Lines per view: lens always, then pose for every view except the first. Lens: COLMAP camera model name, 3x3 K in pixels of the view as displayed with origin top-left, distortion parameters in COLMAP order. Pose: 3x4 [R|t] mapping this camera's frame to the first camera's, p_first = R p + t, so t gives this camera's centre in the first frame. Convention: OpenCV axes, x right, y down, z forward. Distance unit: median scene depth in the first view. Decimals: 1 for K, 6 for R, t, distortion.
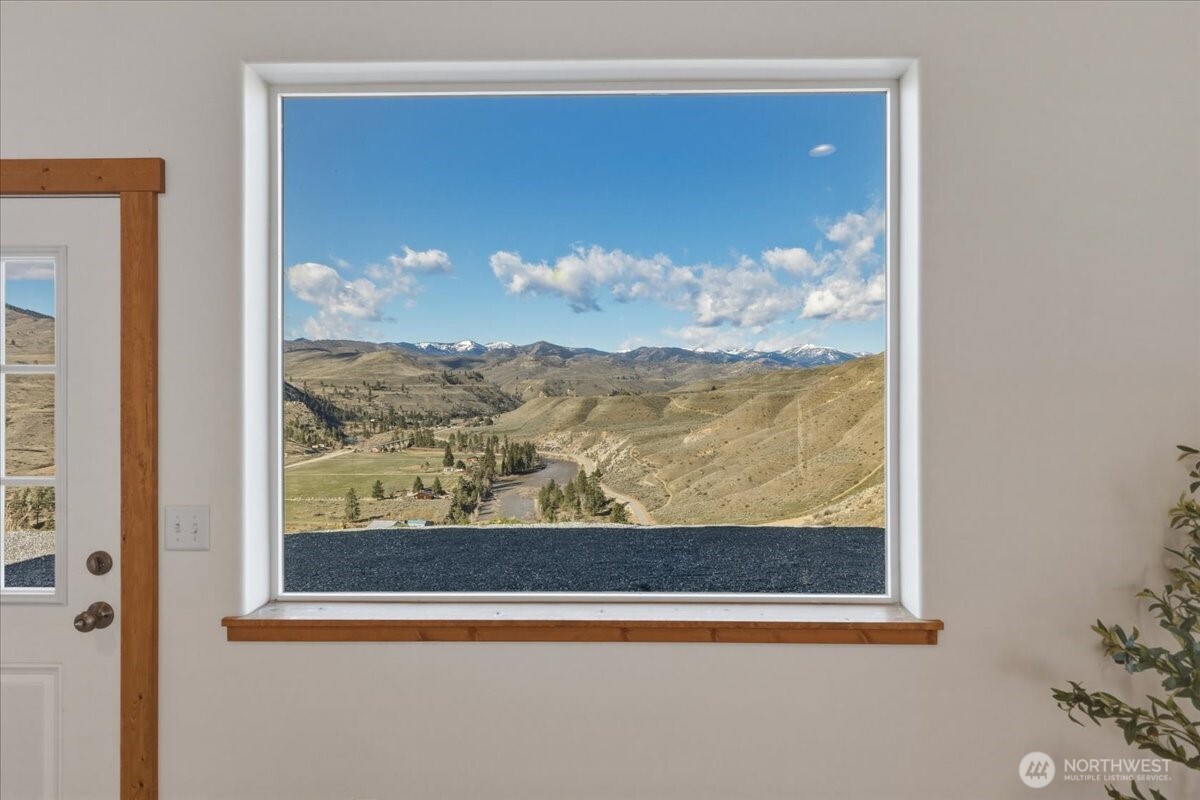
lens RADIAL K [[616.8, 0, 615.7], [0, 616.8, 396.5], [0, 0, 1]] dist [0.001627, -0.000198]
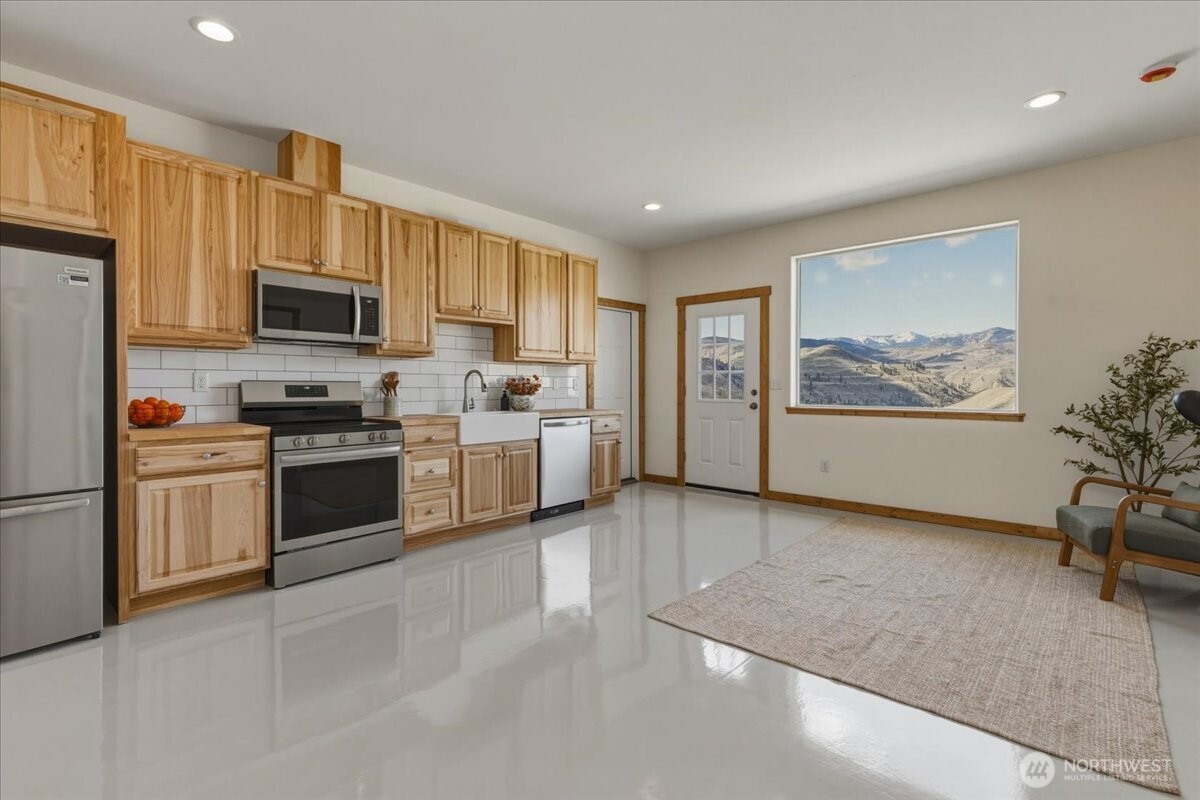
lens RADIAL K [[546.2, 0, 600.0], [0, 546.2, 392.7], [0, 0, 1]] dist [-0.000116, -0.000878]
pose [[0.732738, 0.011028, -0.680422, 0.057146], [-0.003842, 0.999920, 0.012068, 0.017170], [0.680500, -0.006229, 0.732721, -0.158371]]
